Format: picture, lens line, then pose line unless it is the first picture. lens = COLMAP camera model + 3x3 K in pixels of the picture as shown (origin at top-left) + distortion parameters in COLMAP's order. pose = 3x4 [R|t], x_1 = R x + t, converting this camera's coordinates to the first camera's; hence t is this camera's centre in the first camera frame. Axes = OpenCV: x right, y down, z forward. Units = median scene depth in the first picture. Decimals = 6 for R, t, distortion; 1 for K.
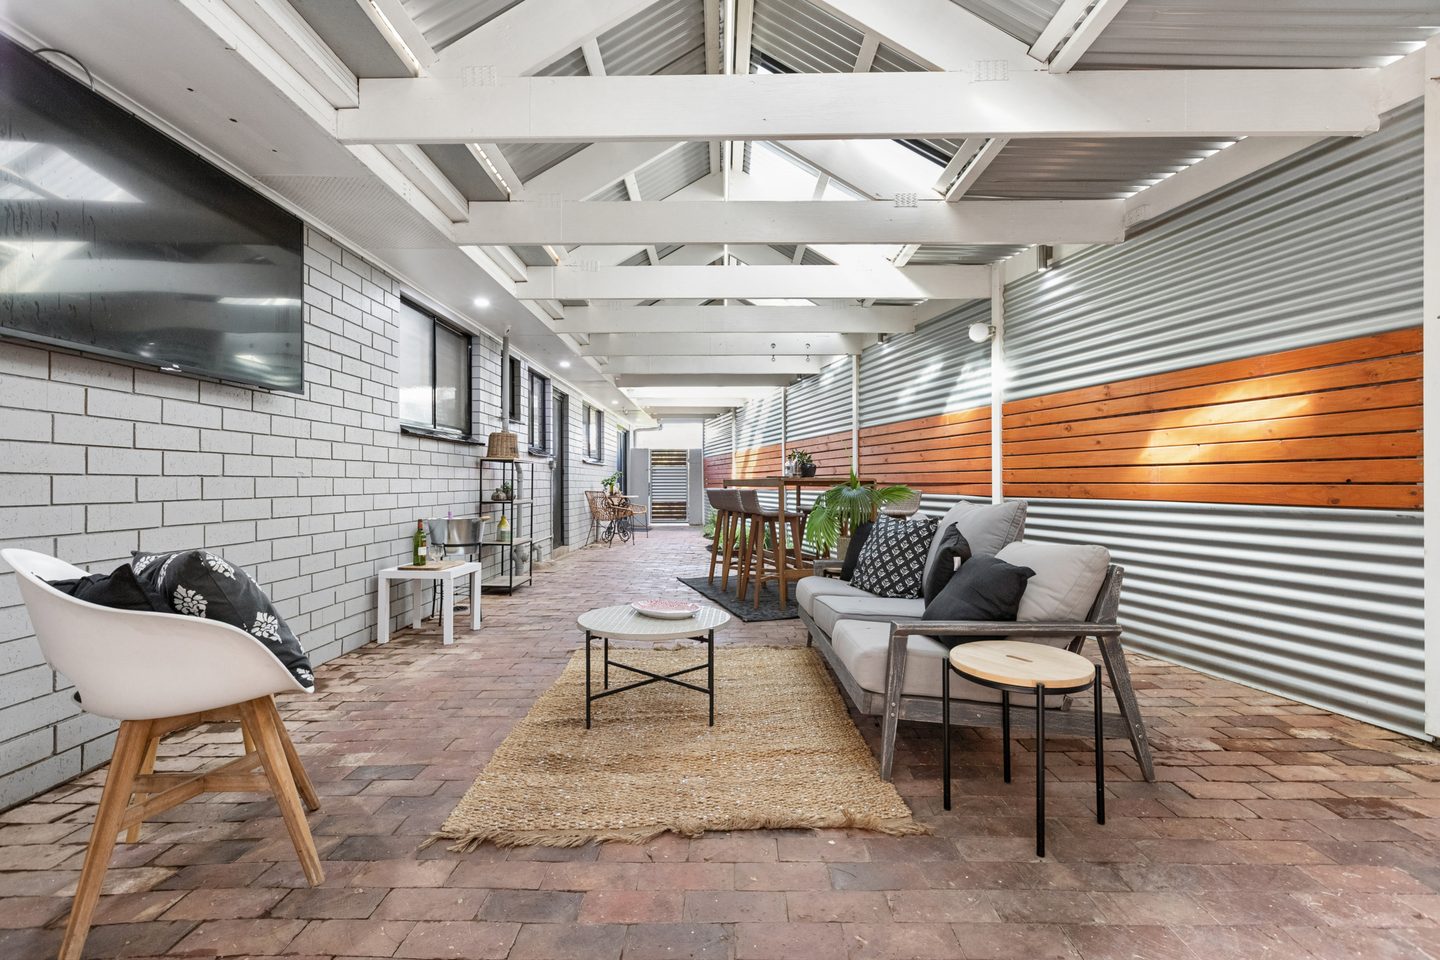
lens RADIAL K [[644.9, 0, 724.4], [0, 644.9, 484.6], [0, 0, 1]] dist [0.001538, 0.000176]
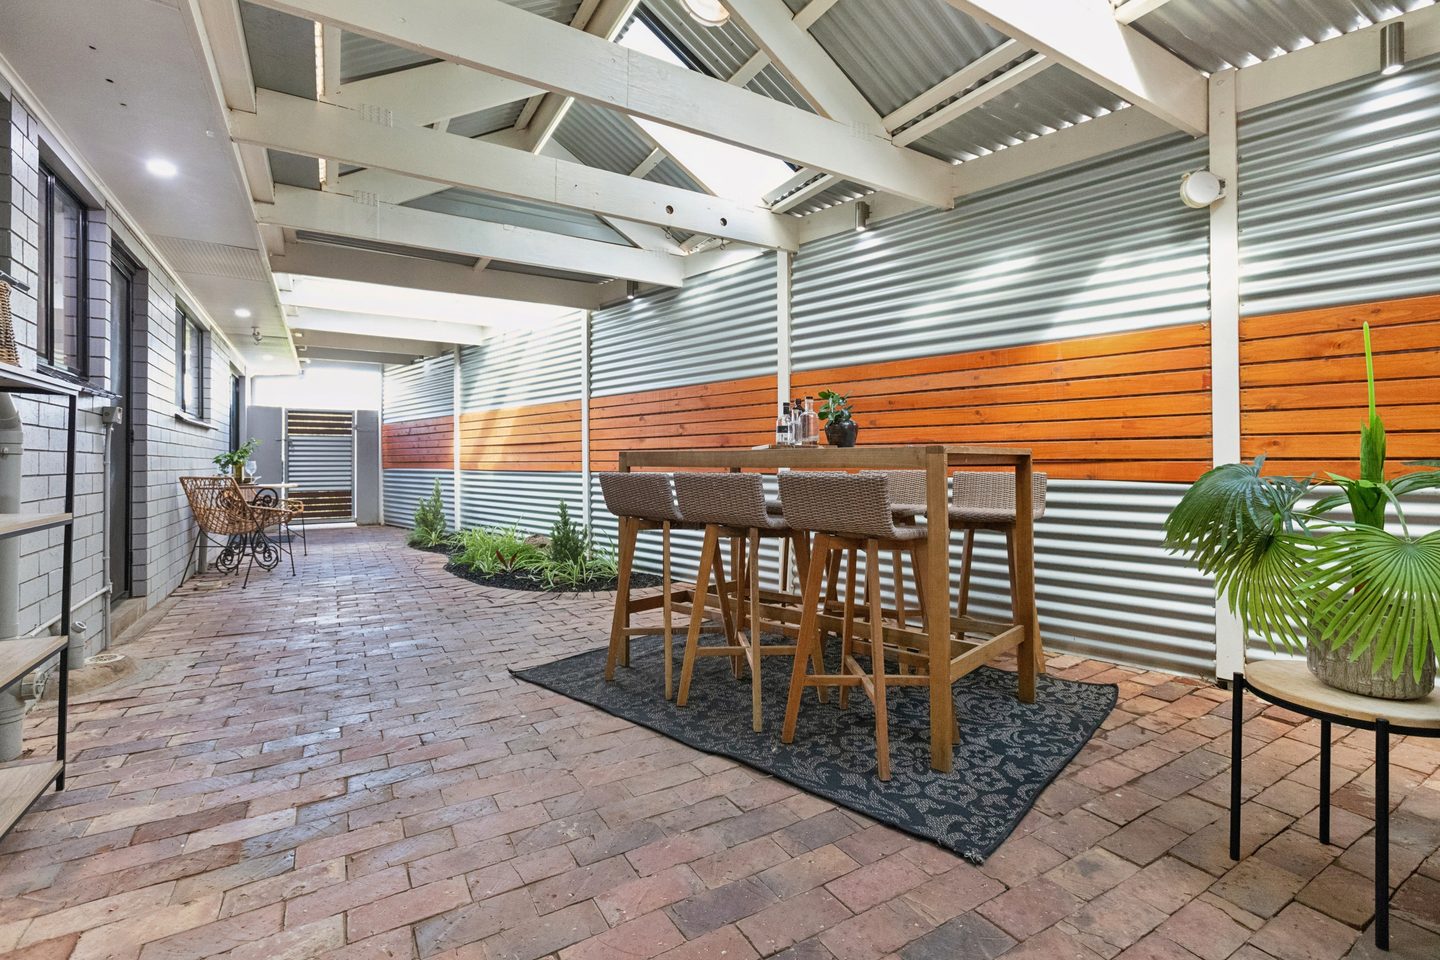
lens RADIAL K [[654.6, 0, 731.6], [0, 654.6, 458.6], [0, 0, 1]] dist [0.000384, -0.000042]
pose [[0.852780, 0.001544, 0.522268, -0.181034], [0.002336, 0.999974, -0.006770, 0.000217], [-0.522265, 0.006994, 0.852755, 0.535955]]
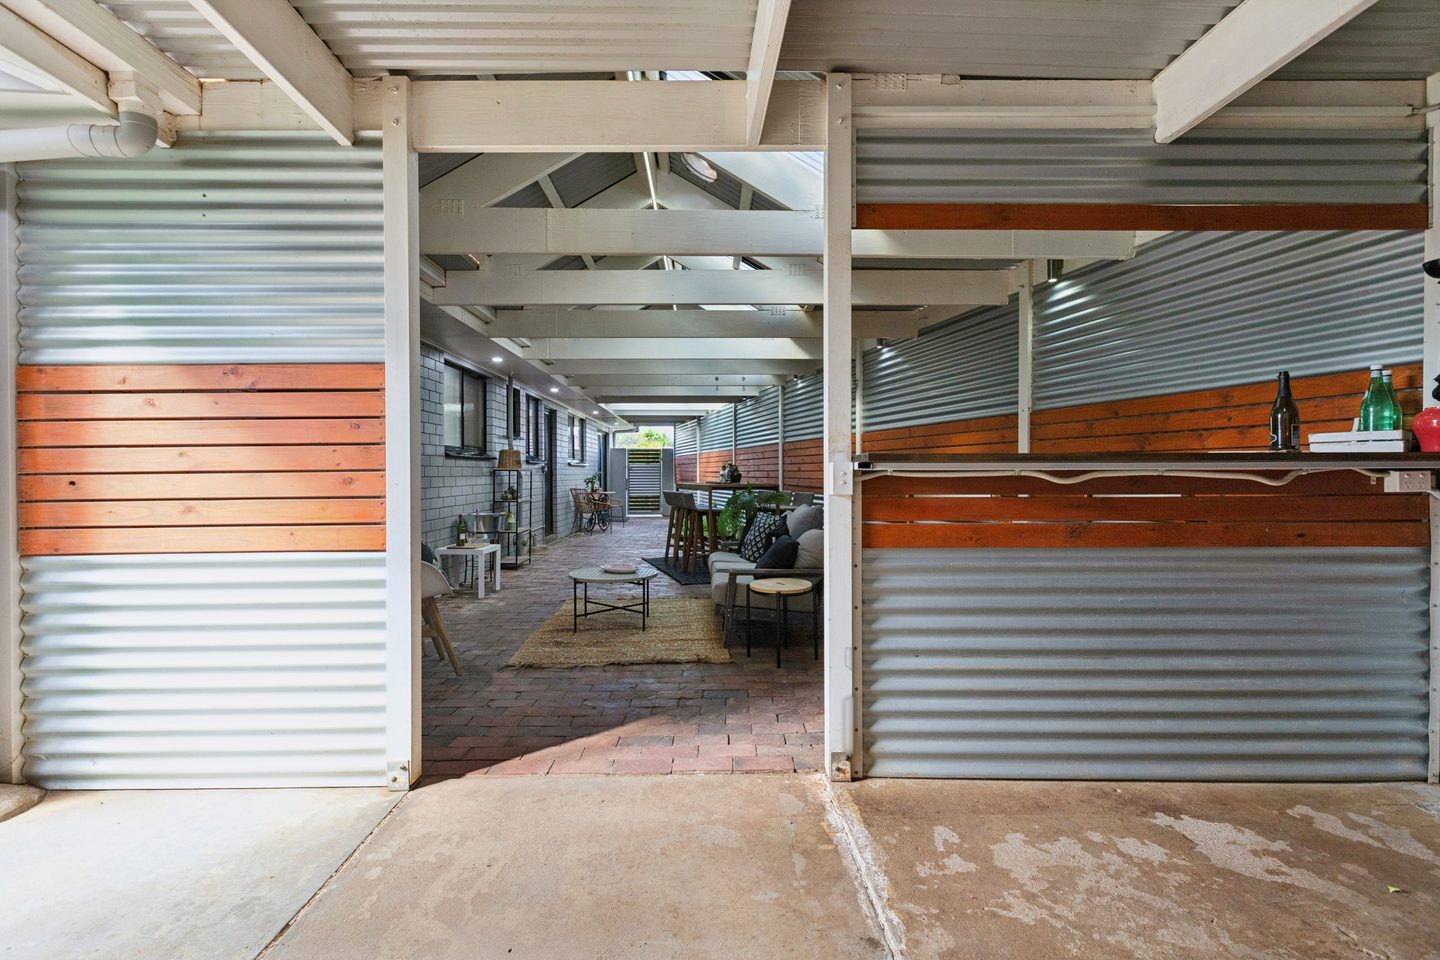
lens RADIAL K [[644.2, 0, 720.0], [0, 644.2, 480.0], [0, 0, 1]] dist [0.000207, 0.000035]
pose [[0.999827, -0.000296, 0.018580, 0.061075], [0.000143, 0.999966, 0.008235, -0.024161], [-0.018582, -0.008231, 0.999793, -0.307163]]
